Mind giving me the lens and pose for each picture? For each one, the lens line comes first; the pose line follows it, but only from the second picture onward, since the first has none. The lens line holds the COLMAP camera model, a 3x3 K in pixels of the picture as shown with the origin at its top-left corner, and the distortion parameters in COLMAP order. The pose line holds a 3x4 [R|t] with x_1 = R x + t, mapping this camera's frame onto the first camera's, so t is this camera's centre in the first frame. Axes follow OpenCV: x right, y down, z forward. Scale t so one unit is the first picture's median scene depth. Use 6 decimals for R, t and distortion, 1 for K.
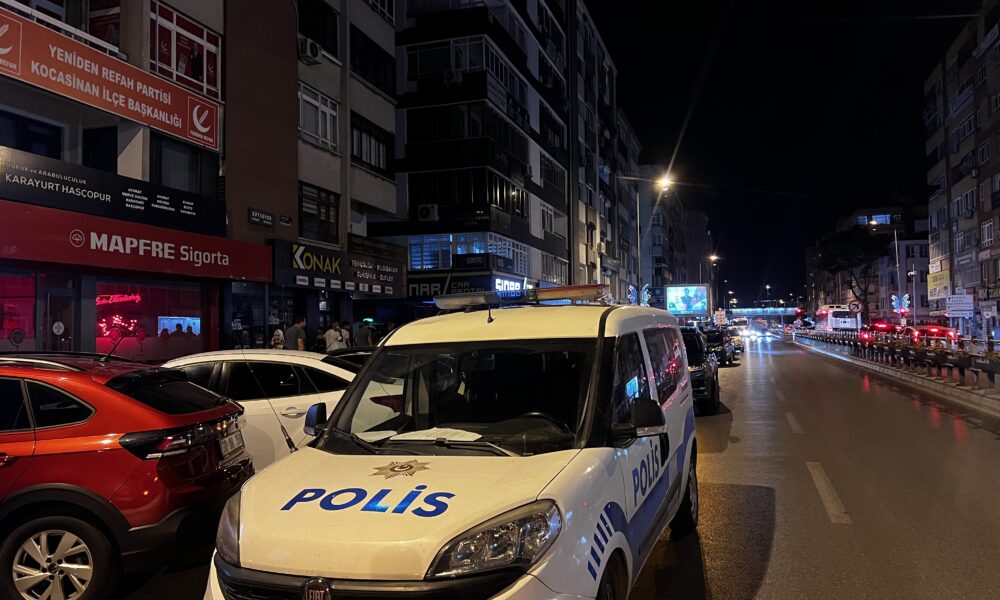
lens RADIAL K [[737.7, 0, 492.9], [0, 737.7, 300.1], [0, 0, 1]] dist [0.020821, -0.008007]
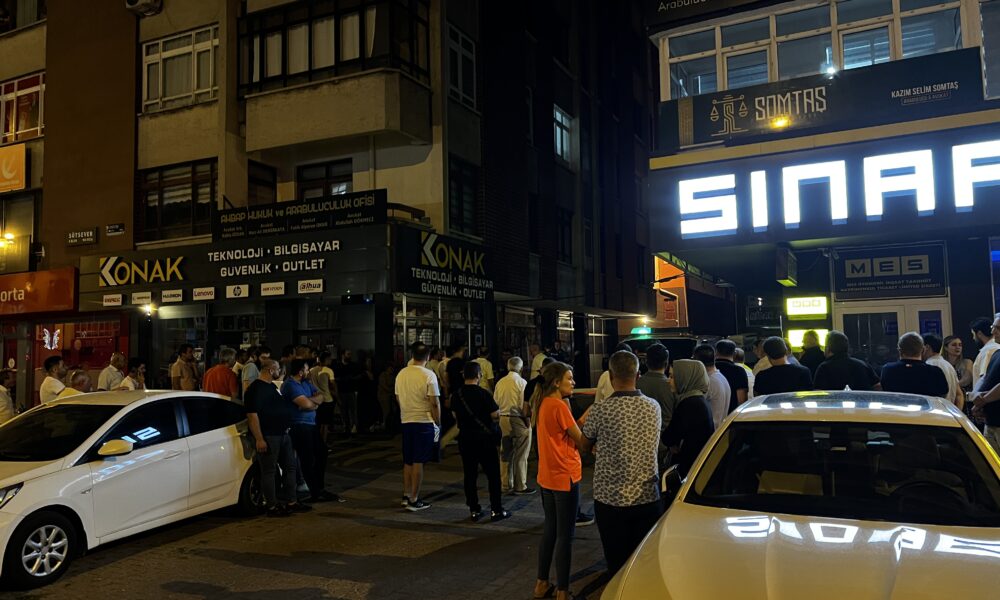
lens RADIAL K [[737.7, 0, 508.2], [0, 737.7, 305.3], [0, 0, 1]] dist [0.020821, -0.008007]
pose [[-0.126222, -0.052336, -0.990620, 0.190543], [0.062169, 0.996227, -0.060554, 0.021401], [0.990052, -0.069229, -0.122492, 0.615172]]
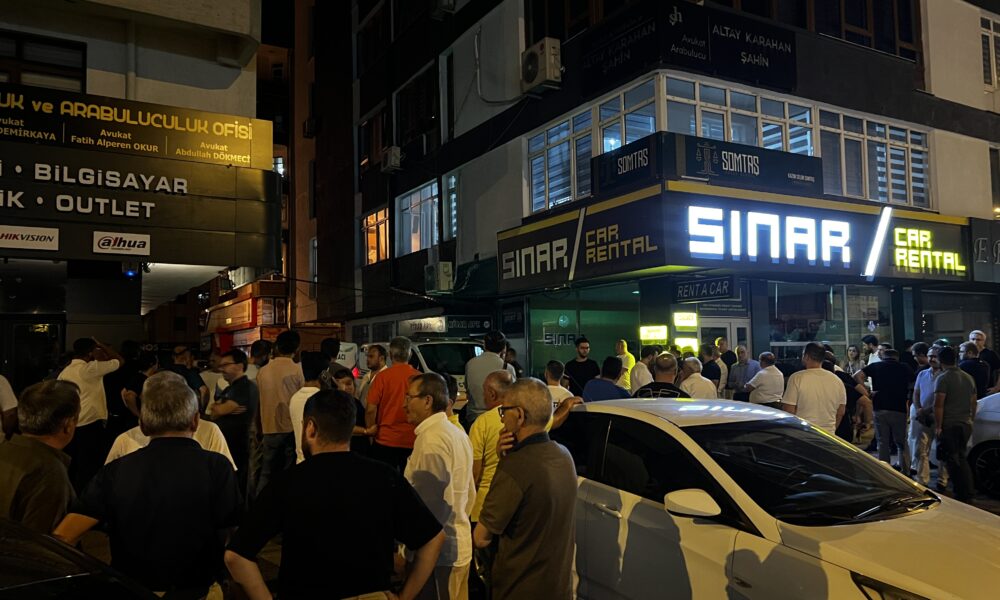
lens RADIAL K [[737.7, 0, 492.4], [0, 737.7, 306.6], [0, 0, 1]] dist [0.020821, -0.008007]
pose [[0.743718, -0.041198, -0.667222, 0.101594], [0.032335, 0.999148, -0.025651, 0.014451], [0.667711, -0.002498, 0.744417, 0.440187]]
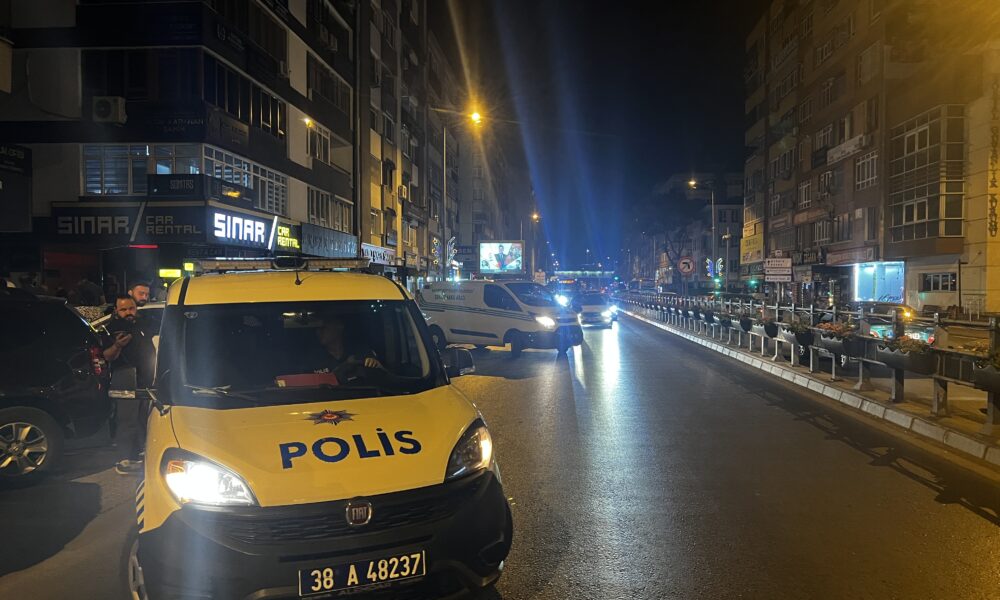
lens RADIAL K [[737.7, 0, 499.1], [0, 737.7, 303.1], [0, 0, 1]] dist [0.020821, -0.008007]
pose [[0.971757, 0.013818, 0.235579, 0.064058], [-0.027836, 0.998027, 0.056282, 0.005714], [-0.234337, -0.061250, 0.970224, 0.164900]]
